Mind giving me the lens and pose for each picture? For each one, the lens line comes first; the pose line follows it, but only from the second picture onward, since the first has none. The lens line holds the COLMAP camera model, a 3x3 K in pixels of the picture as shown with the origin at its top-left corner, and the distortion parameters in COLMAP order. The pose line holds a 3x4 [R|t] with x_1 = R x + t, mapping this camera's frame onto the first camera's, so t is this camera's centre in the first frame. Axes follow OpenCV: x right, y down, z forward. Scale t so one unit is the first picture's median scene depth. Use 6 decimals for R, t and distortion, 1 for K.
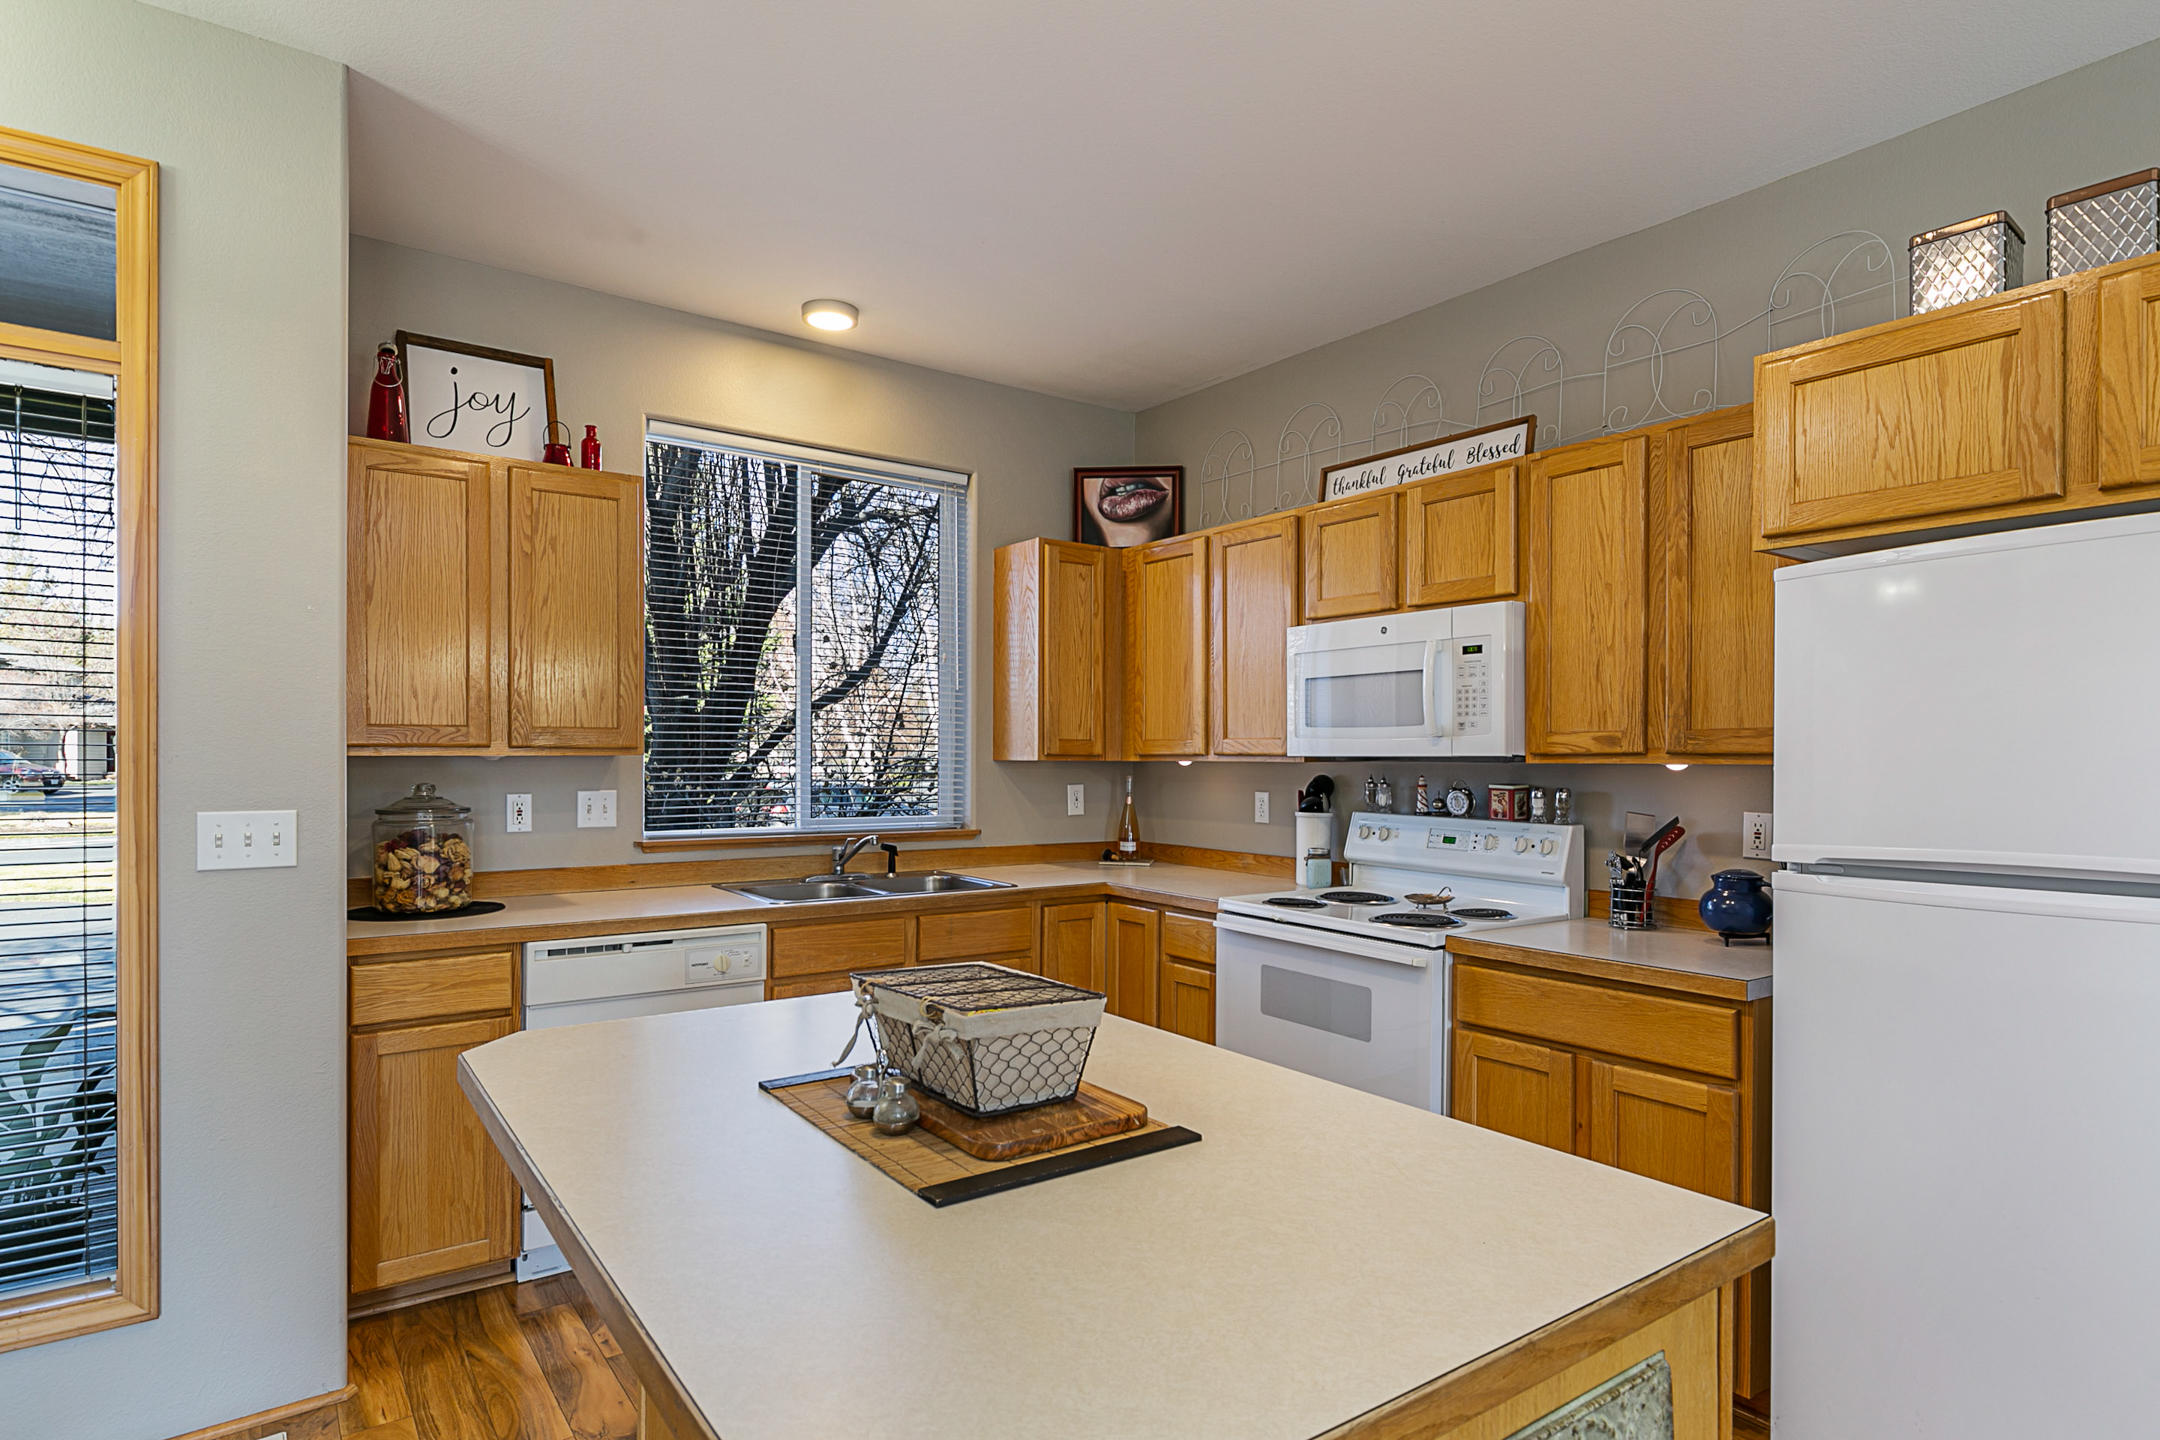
lens RADIAL K [[1148.9, 0, 1072.9], [0, 1148.9, 761.8], [0, 0, 1]] dist [0.000590, 0.000006]
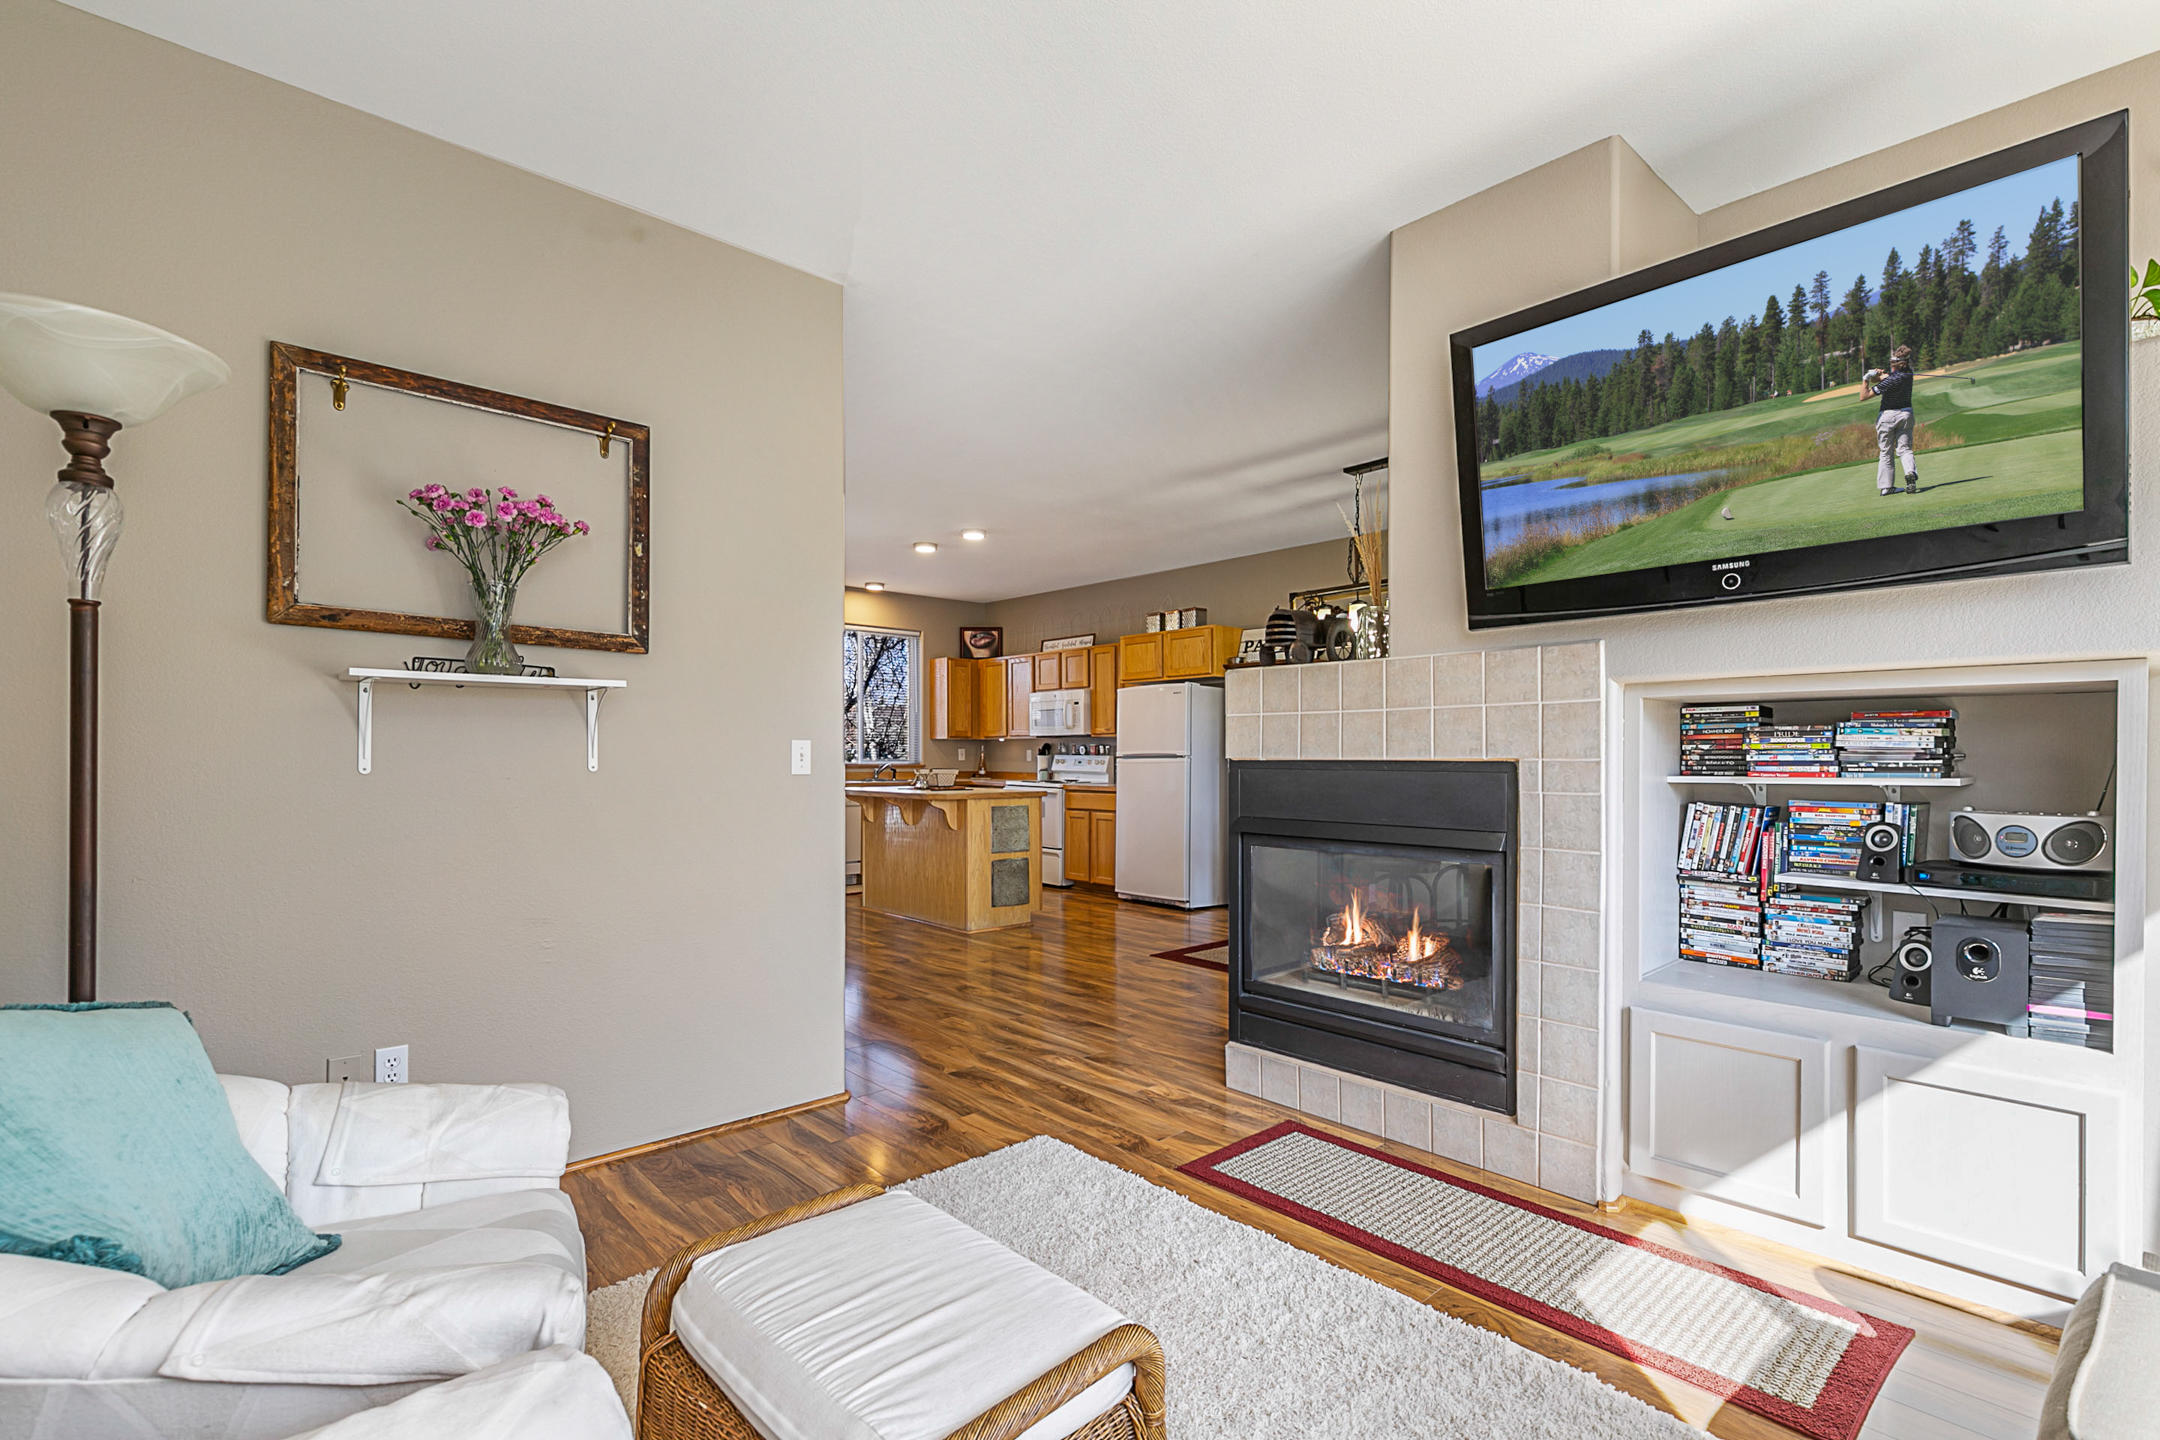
lens RADIAL K [[980.9, 0, 1078.1], [0, 980.9, 758.7], [0, 0, 1]] dist [0.003971, -0.000246]
pose [[0.994716, -0.007006, 0.102423, 0.050663], [0.007192, 0.999973, -0.001447, 0.064795], [-0.102410, 0.002176, 0.994740, -1.693762]]
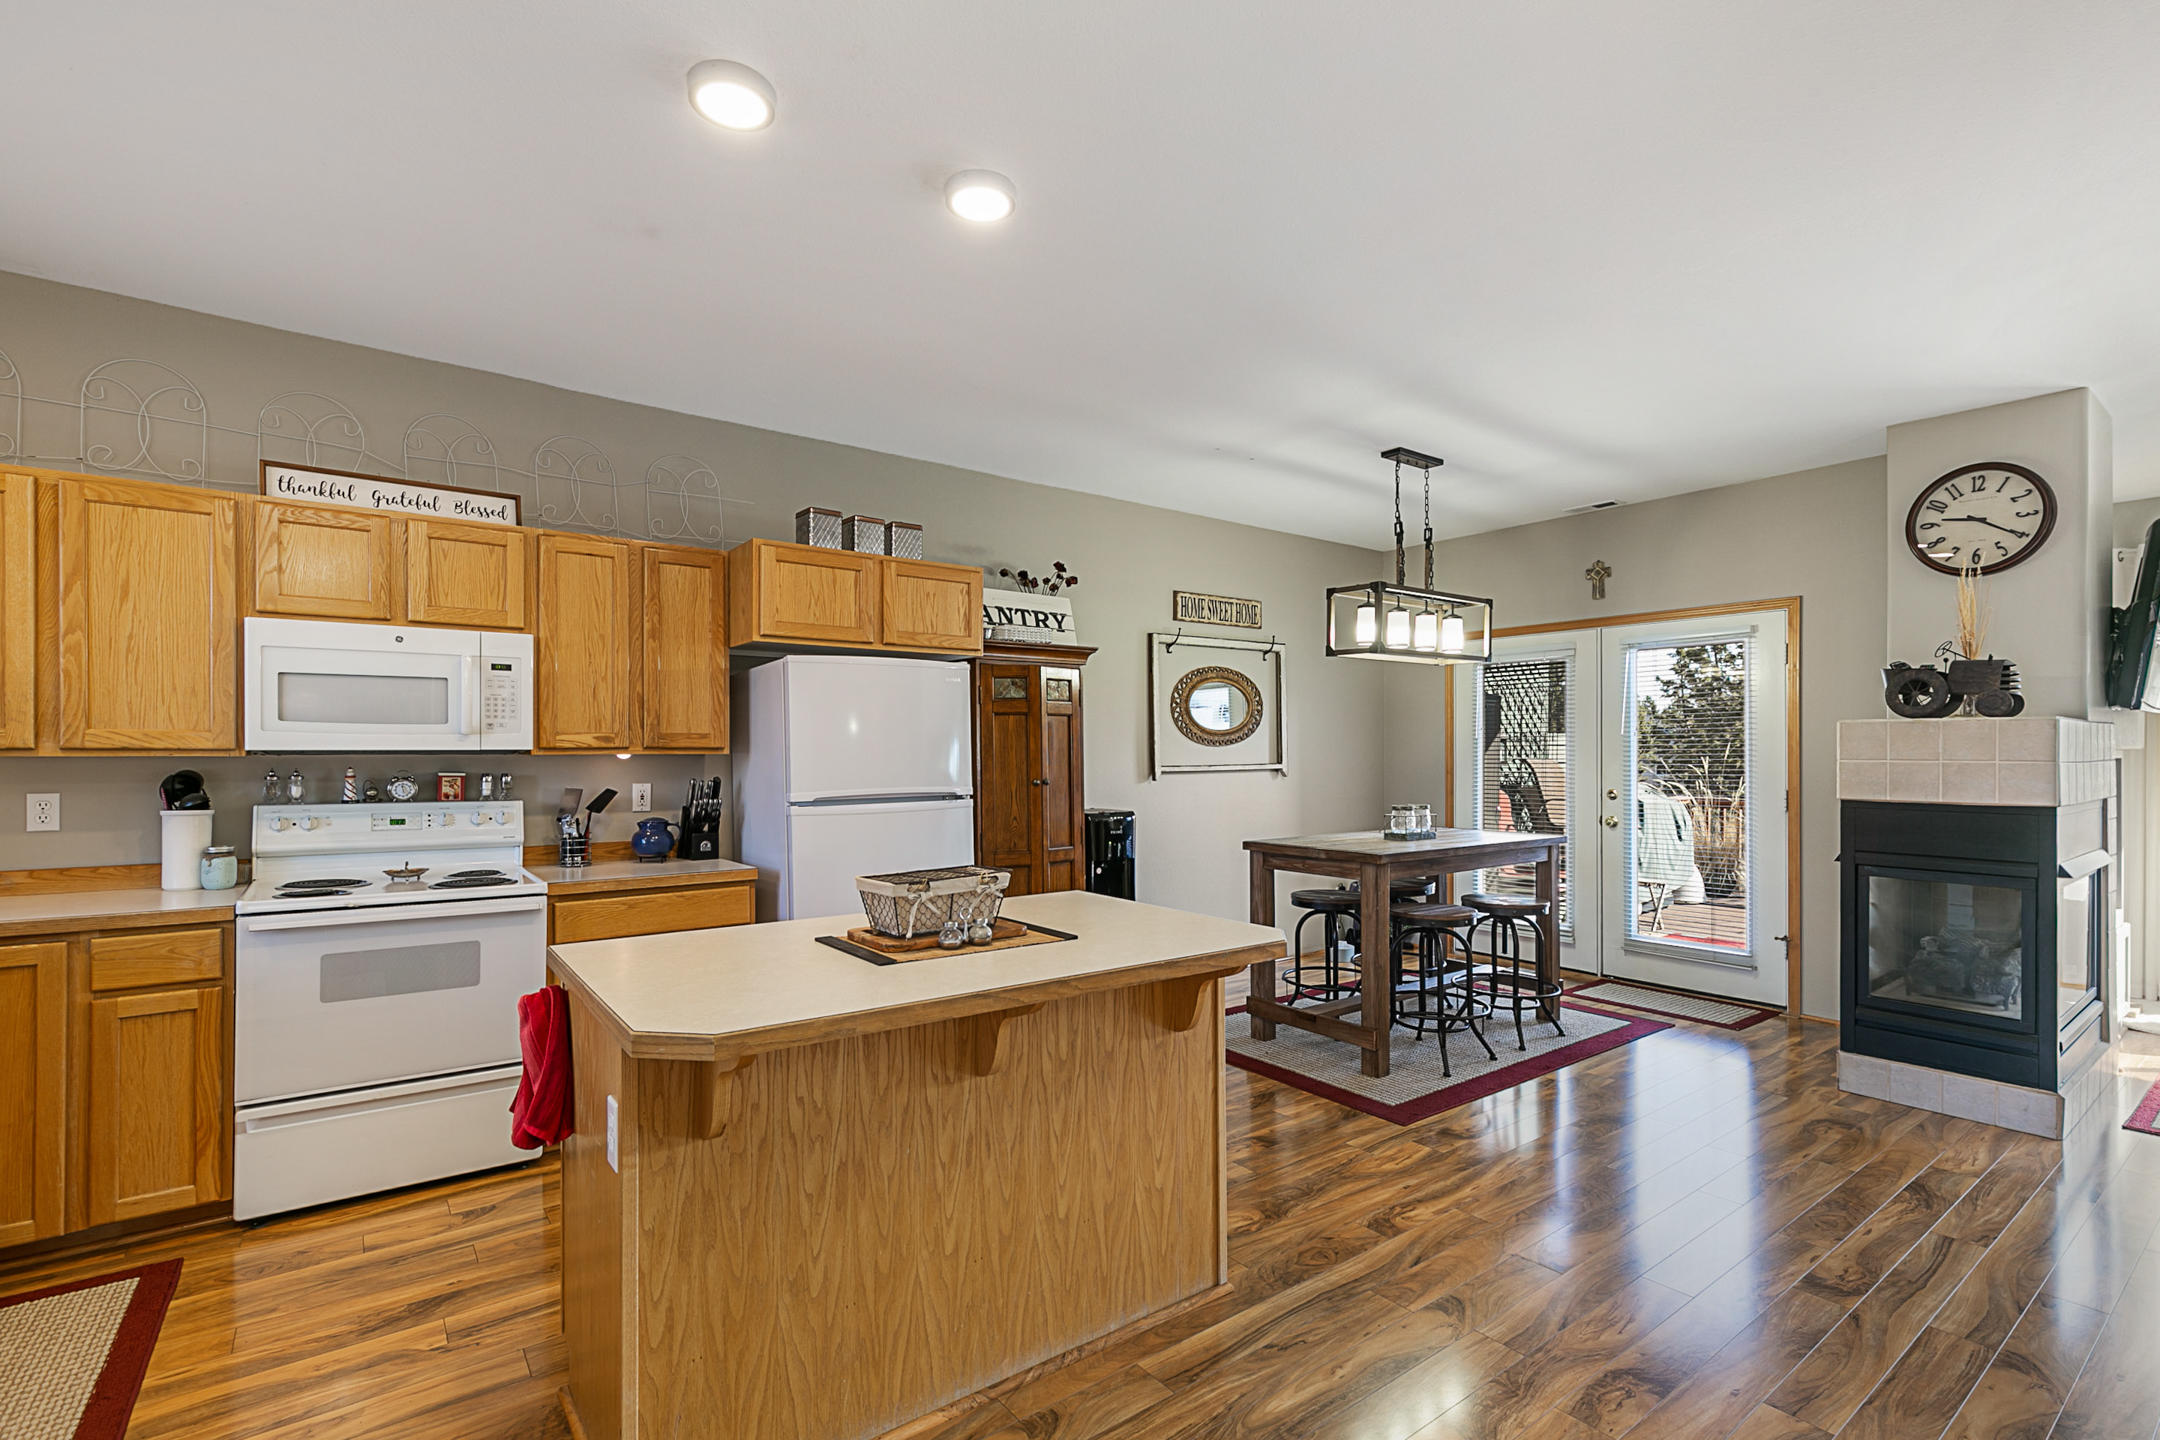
lens RADIAL K [[980.9, 0, 1078.1], [0, 980.9, 758.7], [0, 0, 1]] dist [0.003971, -0.000246]
pose [[-0.010379, -0.010492, 0.999891, -0.690479], [0.005593, 0.999929, 0.010551, -0.002530], [-0.999930, 0.005702, -0.010319, 0.327717]]
